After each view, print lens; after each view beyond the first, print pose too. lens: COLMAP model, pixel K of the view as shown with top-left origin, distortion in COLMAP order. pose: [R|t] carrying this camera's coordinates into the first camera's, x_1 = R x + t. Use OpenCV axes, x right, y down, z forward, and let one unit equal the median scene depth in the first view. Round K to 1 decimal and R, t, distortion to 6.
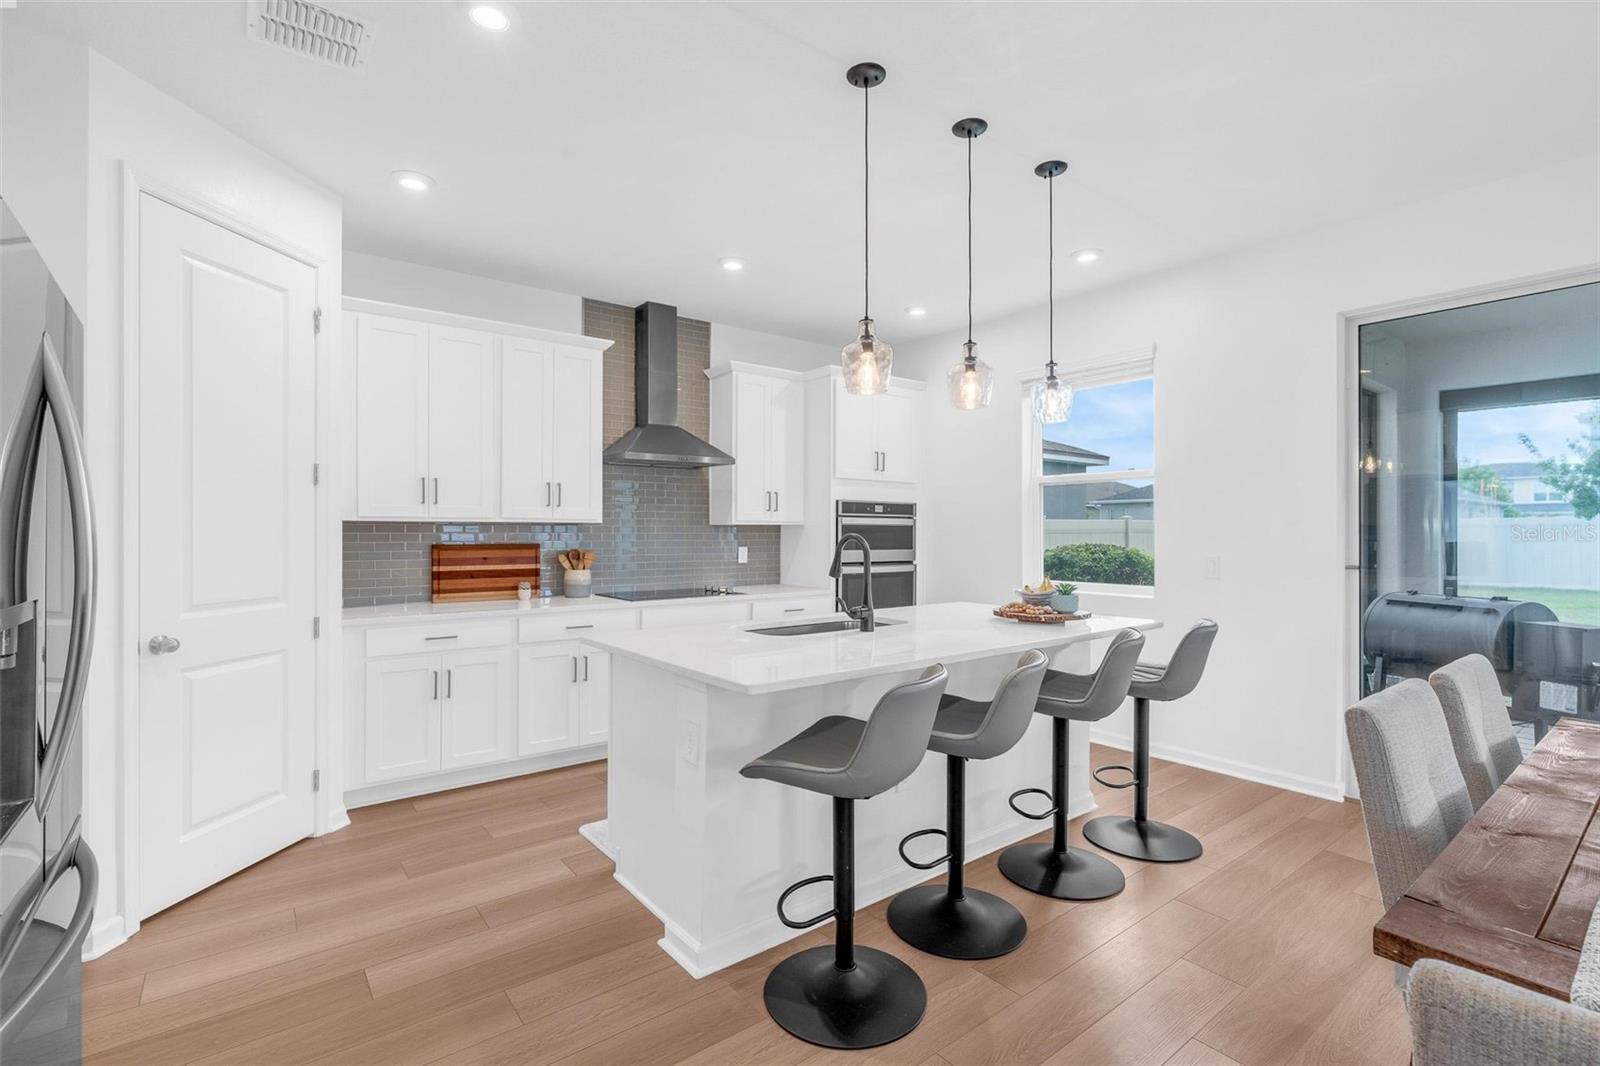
lens RADIAL K [[732.4, 0, 796.5], [0, 732.4, 532.7], [0, 0, 1]] dist [-0.005600, 0.000195]
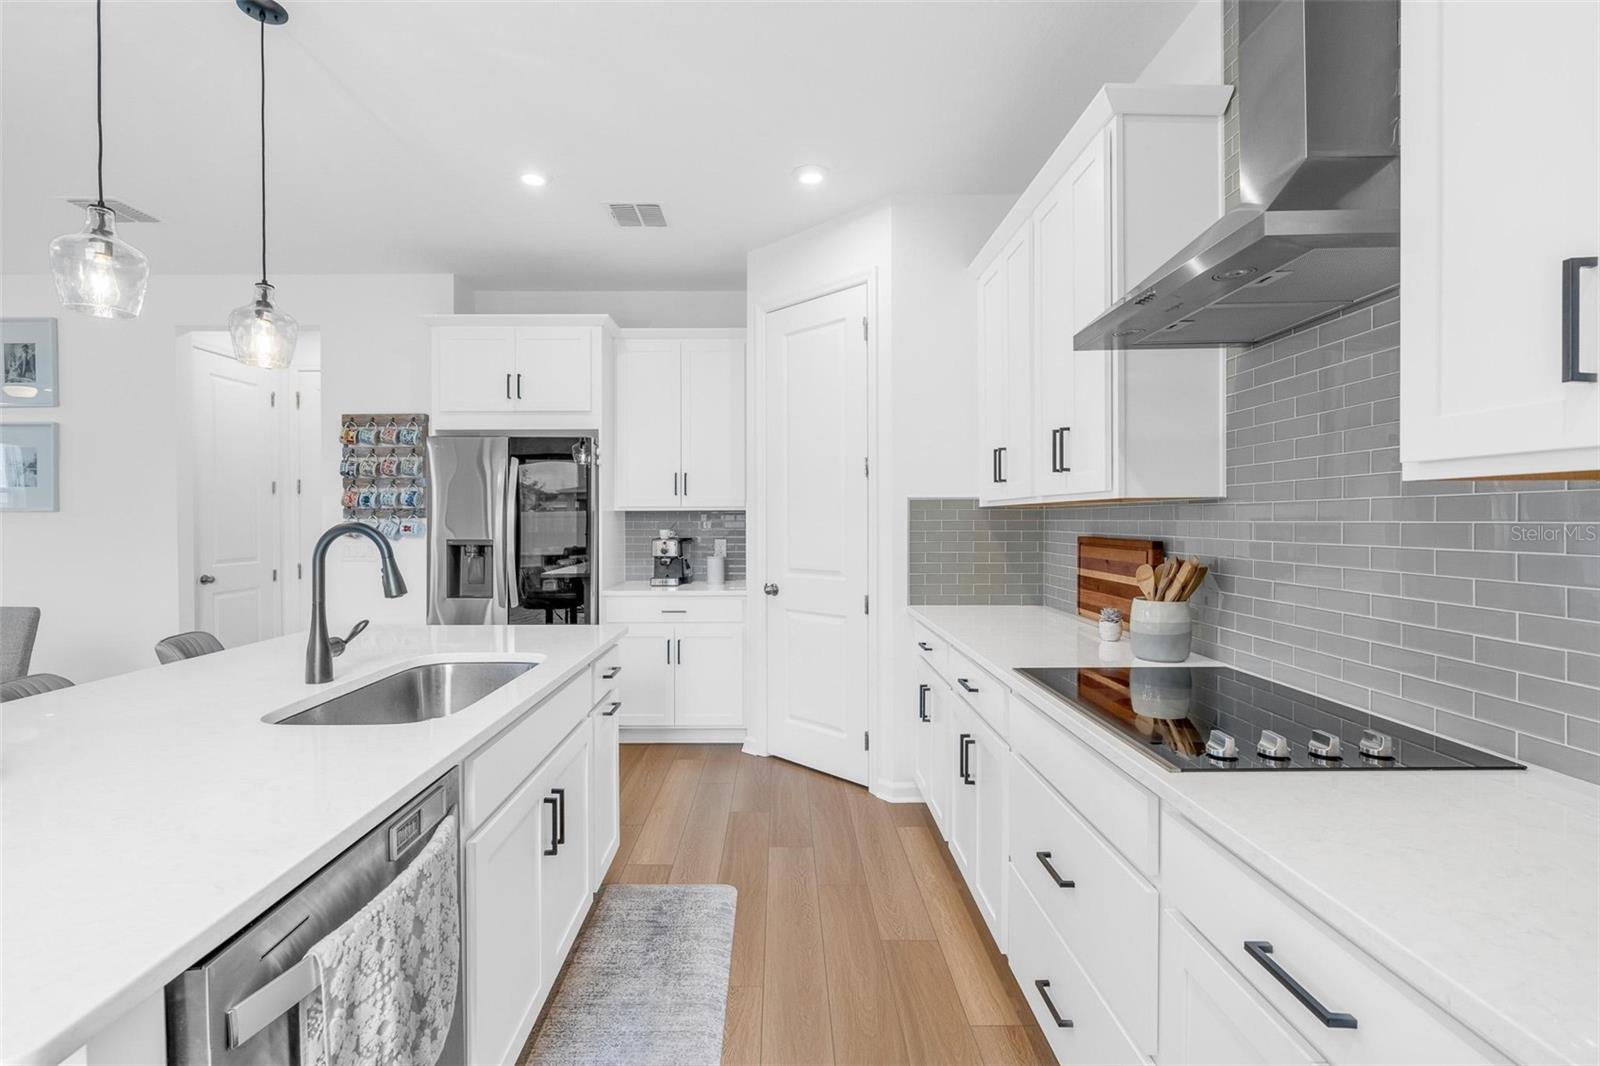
lens RADIAL K [[741.1, 0, 779.9], [0, 741.1, 529.0], [0, 0, 1]] dist [-0.000259, 0.000093]
pose [[-0.611924, 0.009868, -0.790855, 0.230857], [0.000737, 0.999929, 0.011906, 0.000231], [0.790916, 0.006702, -0.611888, 1.141987]]
